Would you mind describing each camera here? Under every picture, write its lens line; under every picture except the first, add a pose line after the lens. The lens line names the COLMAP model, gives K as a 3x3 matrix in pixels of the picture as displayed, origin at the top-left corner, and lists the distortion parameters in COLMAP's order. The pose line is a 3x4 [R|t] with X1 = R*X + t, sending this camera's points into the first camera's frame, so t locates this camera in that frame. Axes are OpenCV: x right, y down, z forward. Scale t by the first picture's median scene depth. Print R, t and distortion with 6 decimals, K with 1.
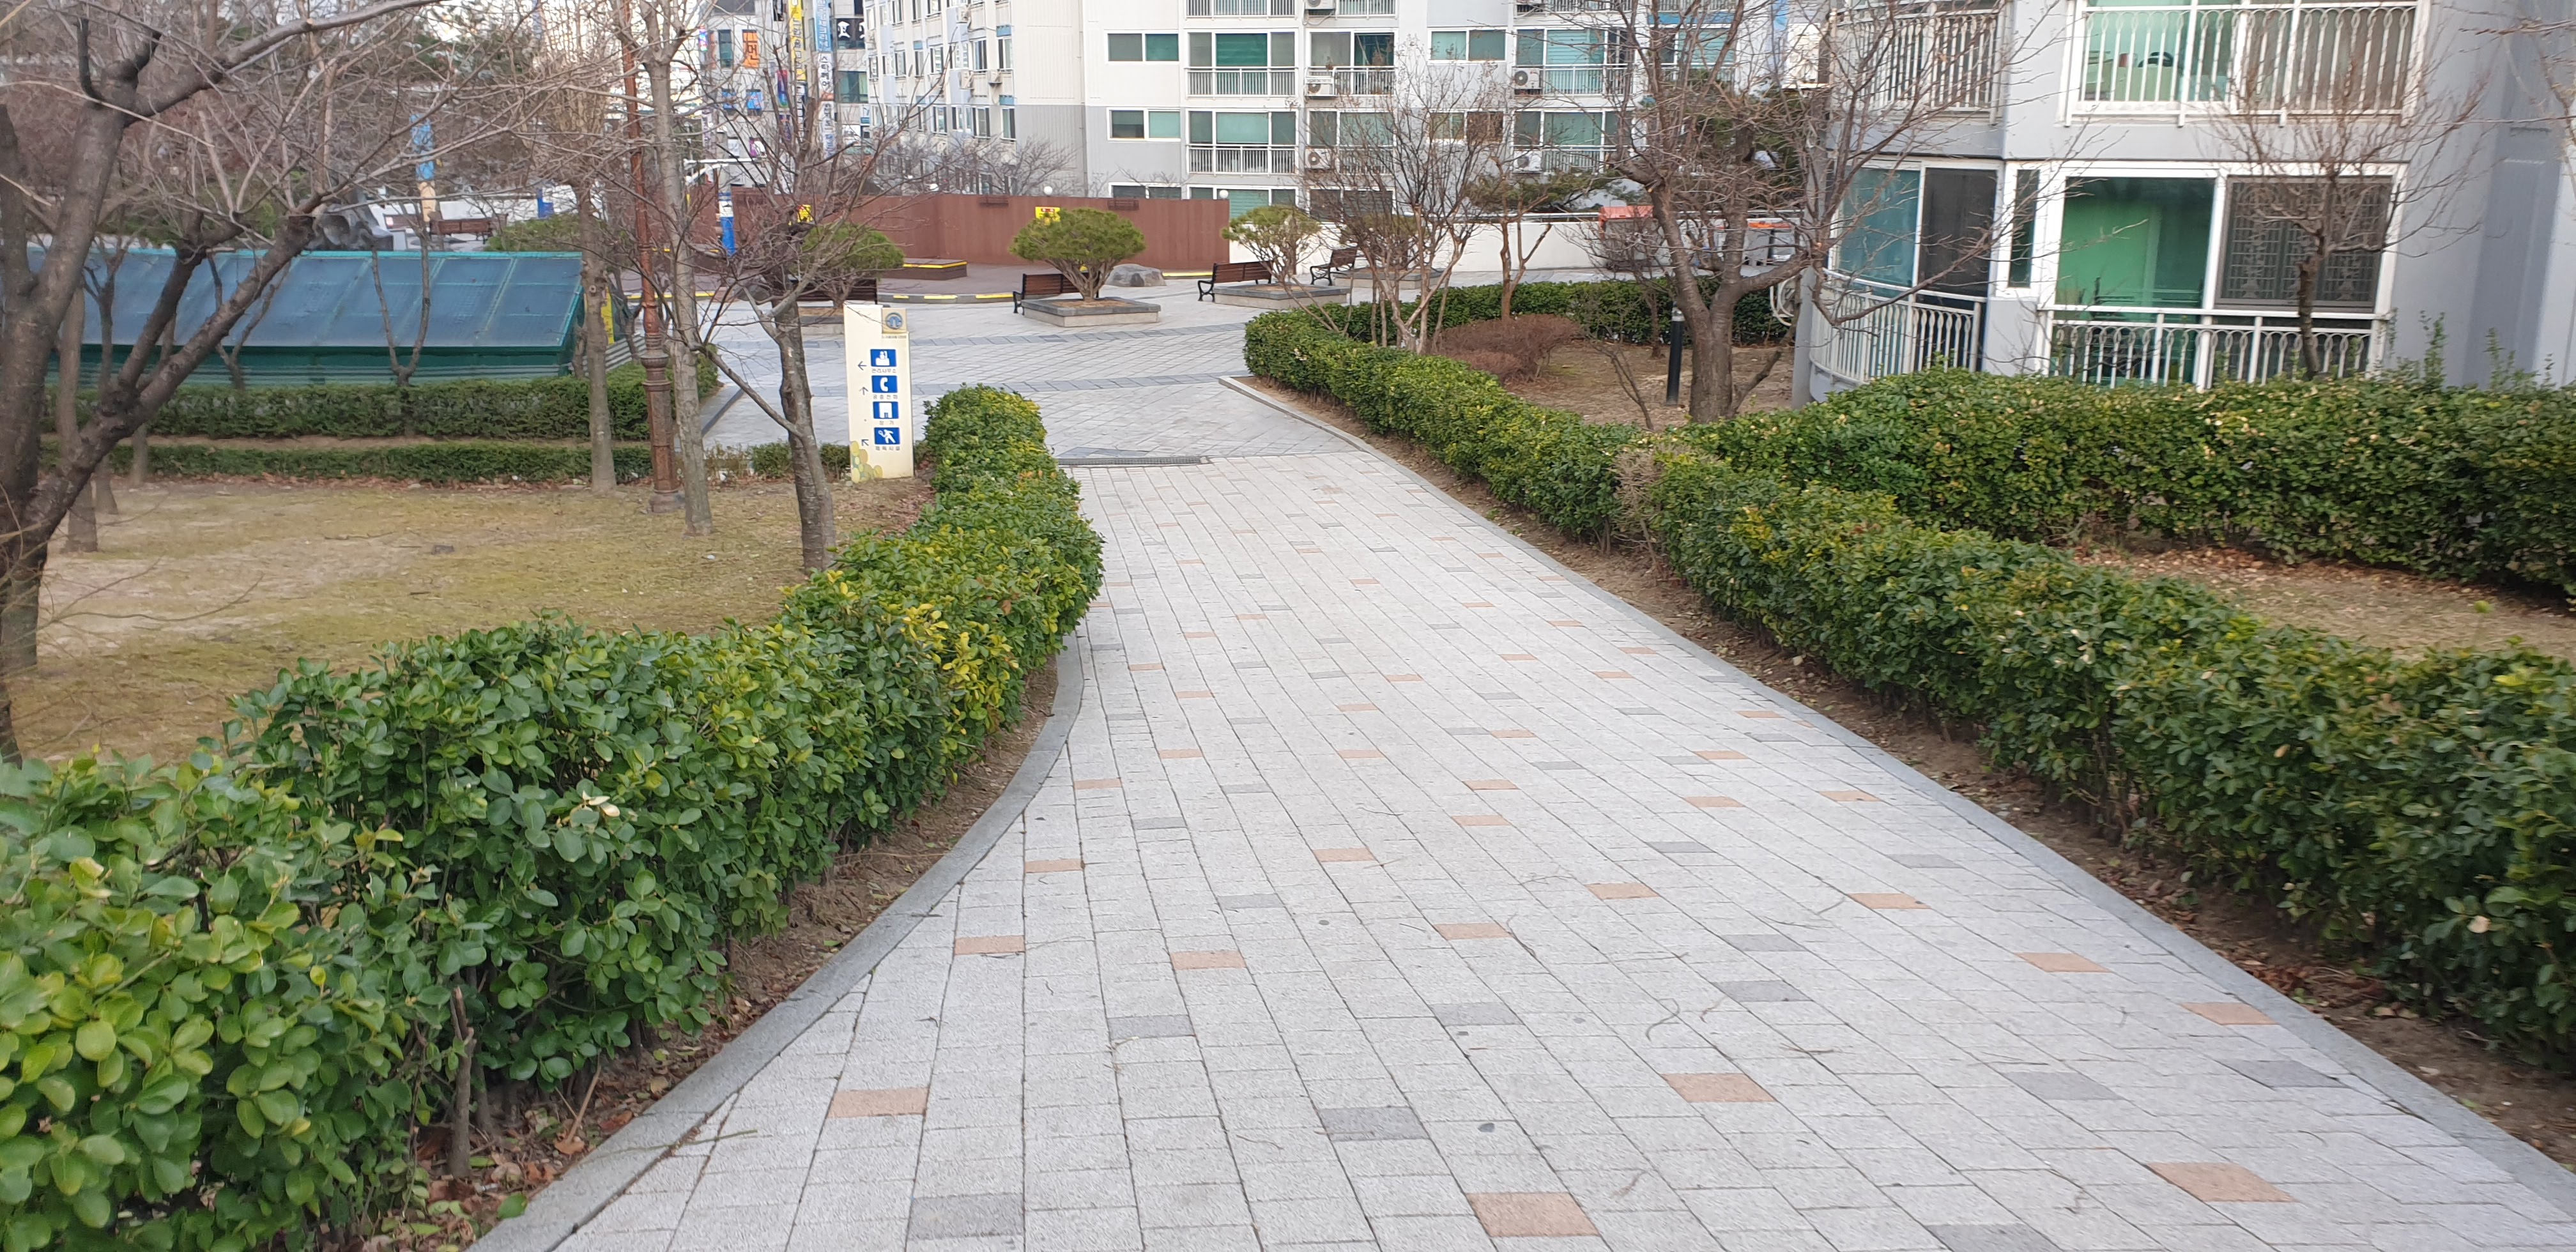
lens RADIAL K [[1984.3, 0, 1293.5], [0, 1984.3, 625.1], [0, 0, 1]] dist [0.024552, 0.001851]
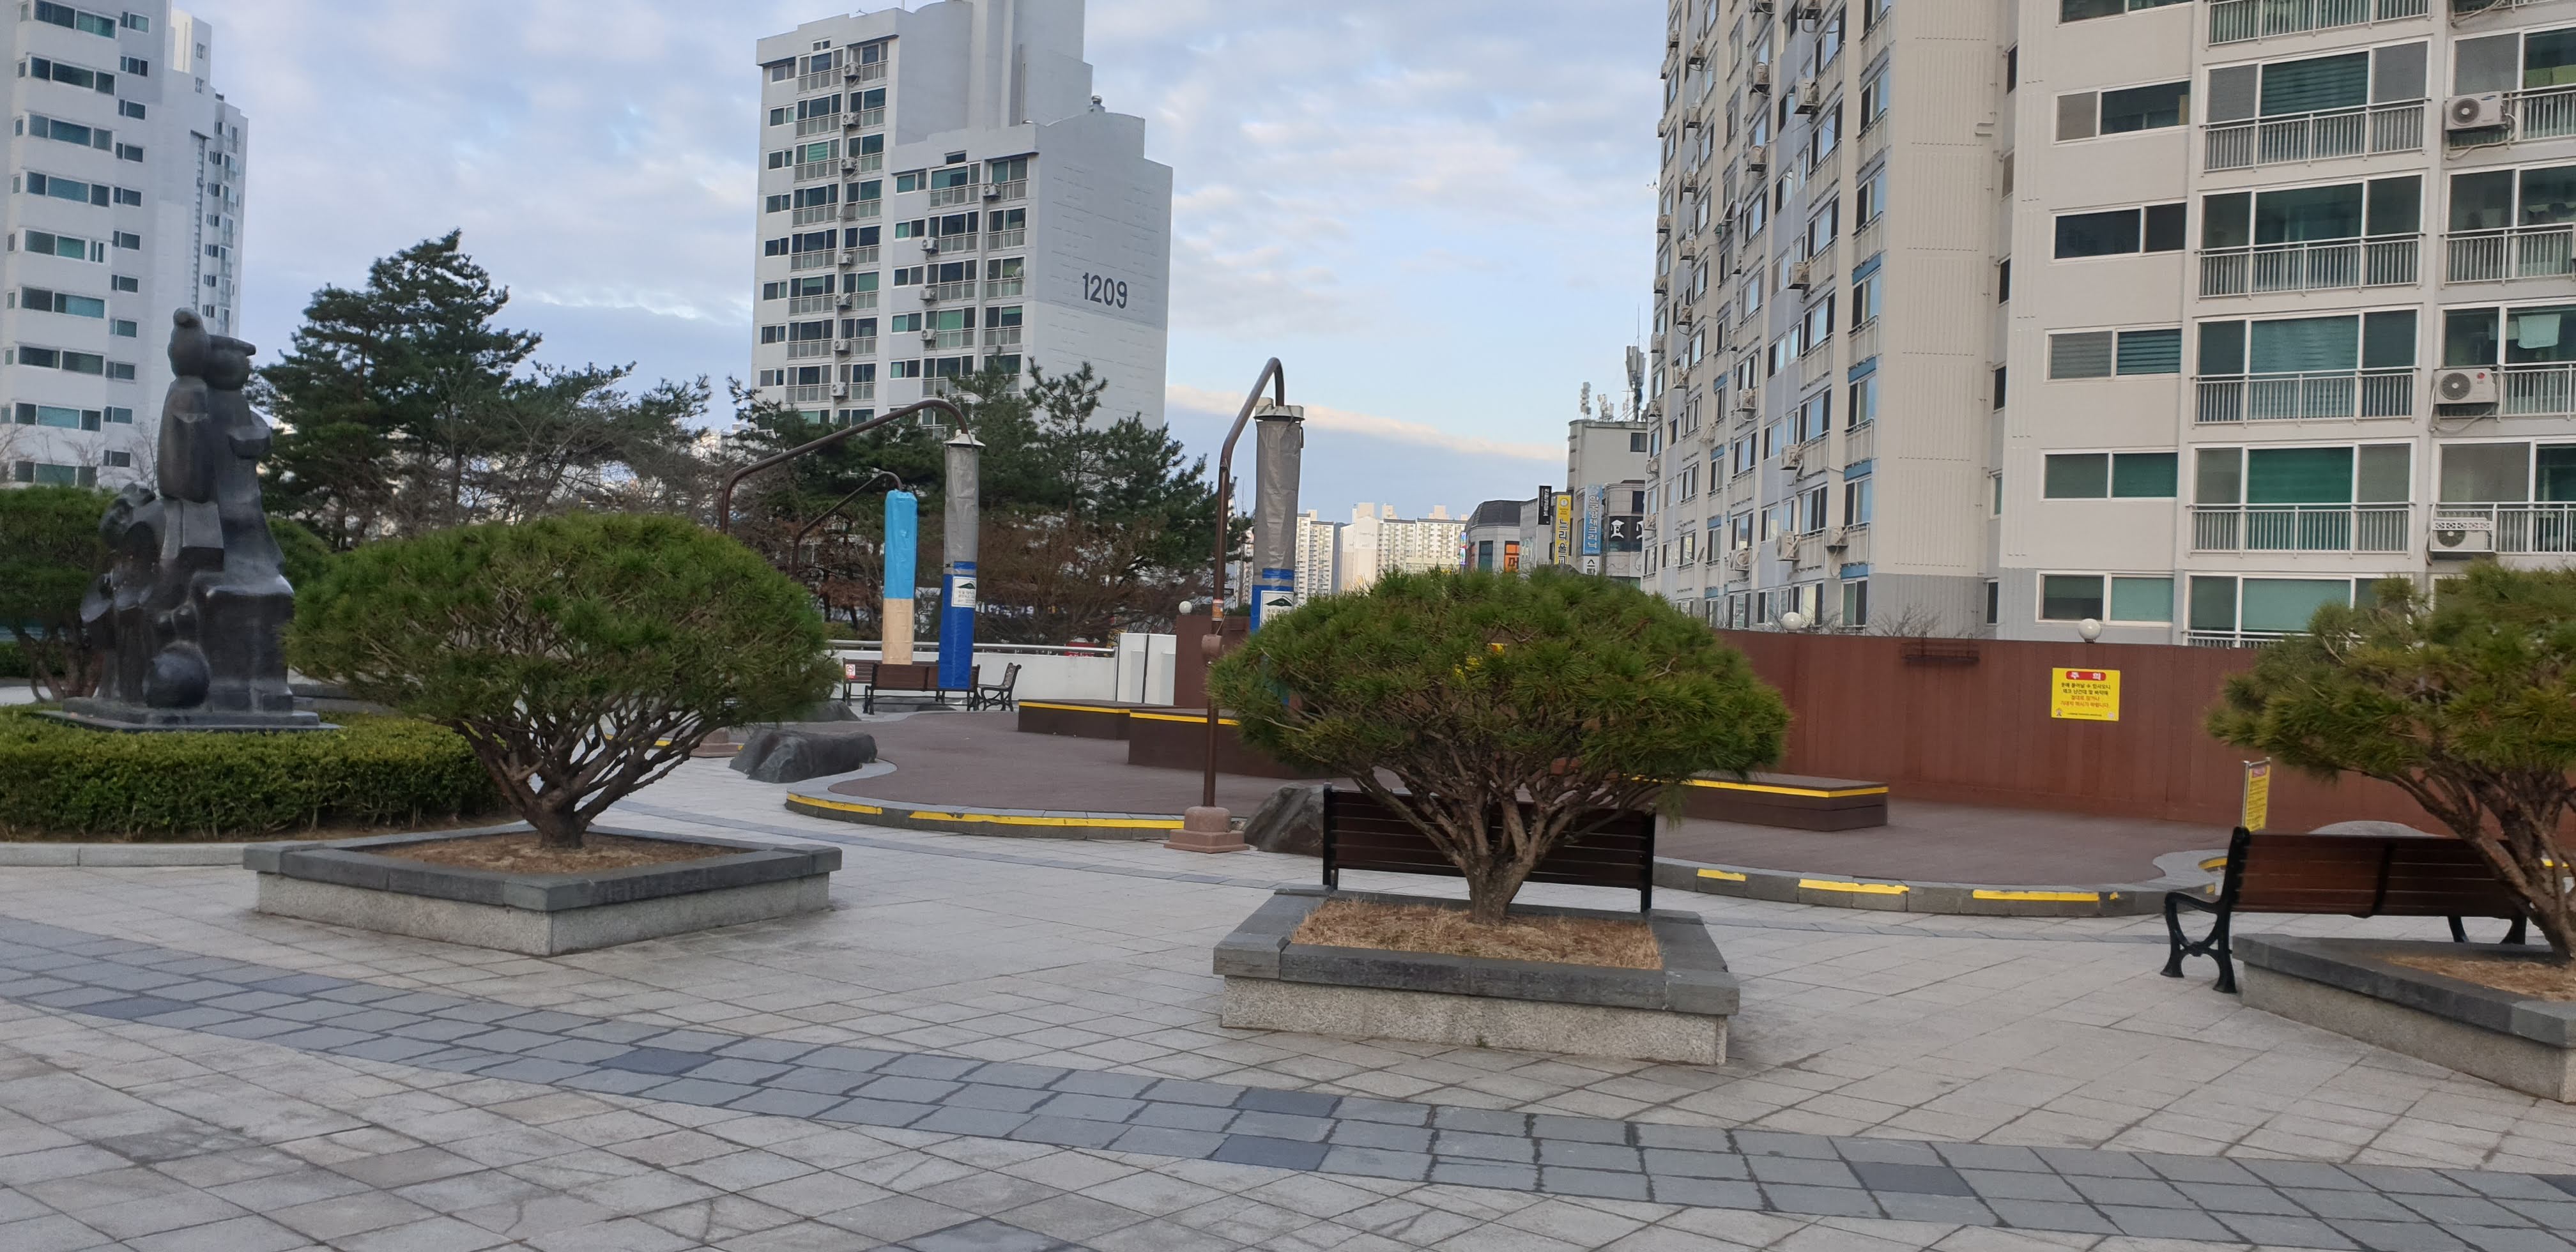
lens RADIAL K [[1984.3, 0, 1290.4], [0, 1984.3, 630.9], [0, 0, 1]] dist [0.024552, 0.001851]
pose [[0.930169, 0.032700, -0.365671, -0.084245], [-0.129285, 0.961399, -0.242893, -0.065873], [0.343613, 0.273207, 0.898492, 0.383870]]
